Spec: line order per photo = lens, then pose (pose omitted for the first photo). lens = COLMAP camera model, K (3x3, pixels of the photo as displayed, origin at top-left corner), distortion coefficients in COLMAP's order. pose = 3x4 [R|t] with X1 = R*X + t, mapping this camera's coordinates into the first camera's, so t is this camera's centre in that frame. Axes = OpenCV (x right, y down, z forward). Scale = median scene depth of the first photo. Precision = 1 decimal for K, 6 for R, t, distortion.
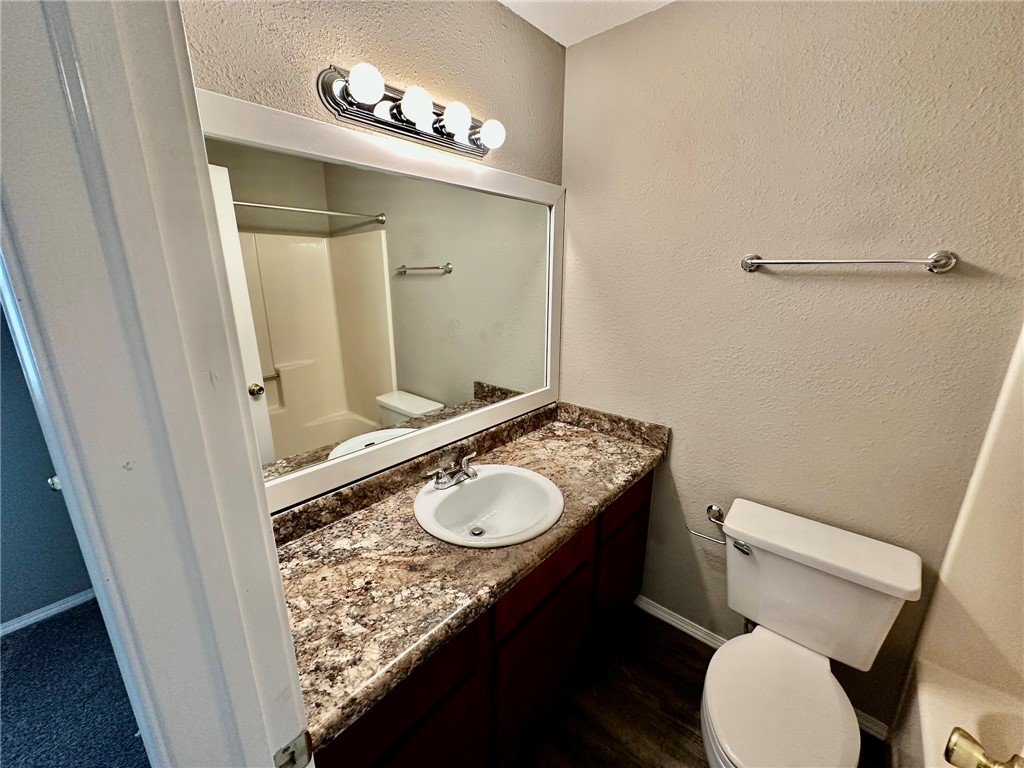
lens RADIAL K [[405.6, 0, 508.7], [0, 405.6, 386.0], [0, 0, 1]] dist [-0.006482, 0.000840]
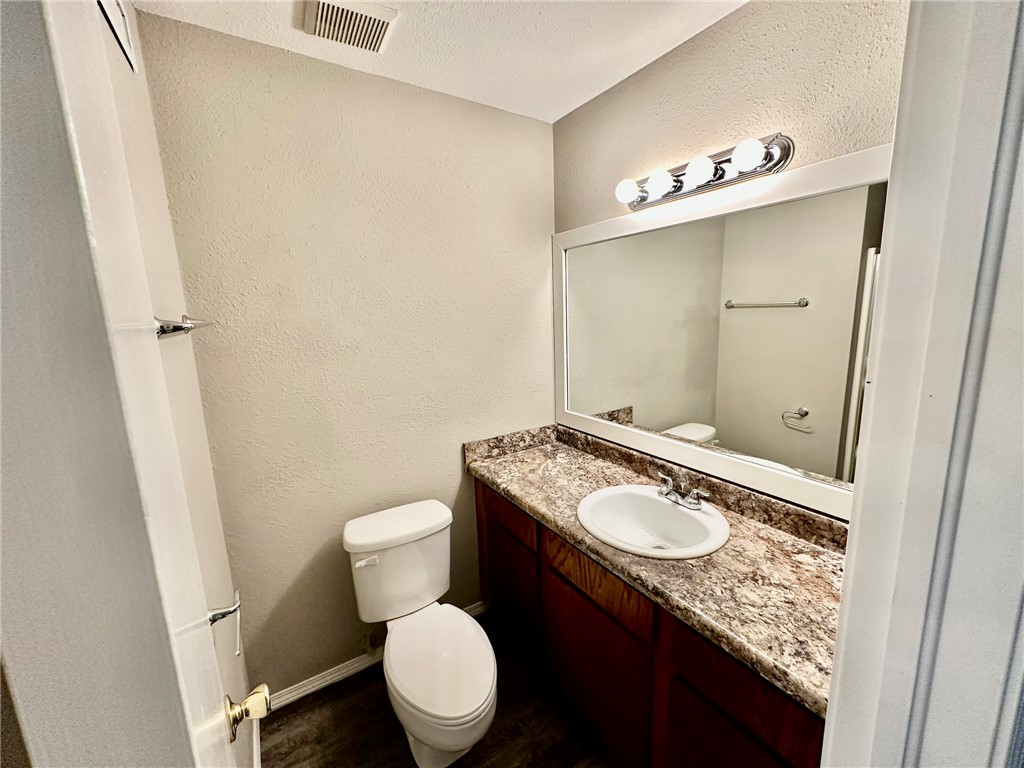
lens RADIAL K [[405.6, 0, 509.9], [0, 405.6, 379.7], [0, 0, 1]] dist [-0.006482, 0.000840]
pose [[-0.275458, 0.171809, -0.945835, 1.134734], [-0.228122, 0.944113, 0.237933, -0.265068], [0.933854, 0.281306, -0.220870, 0.952880]]
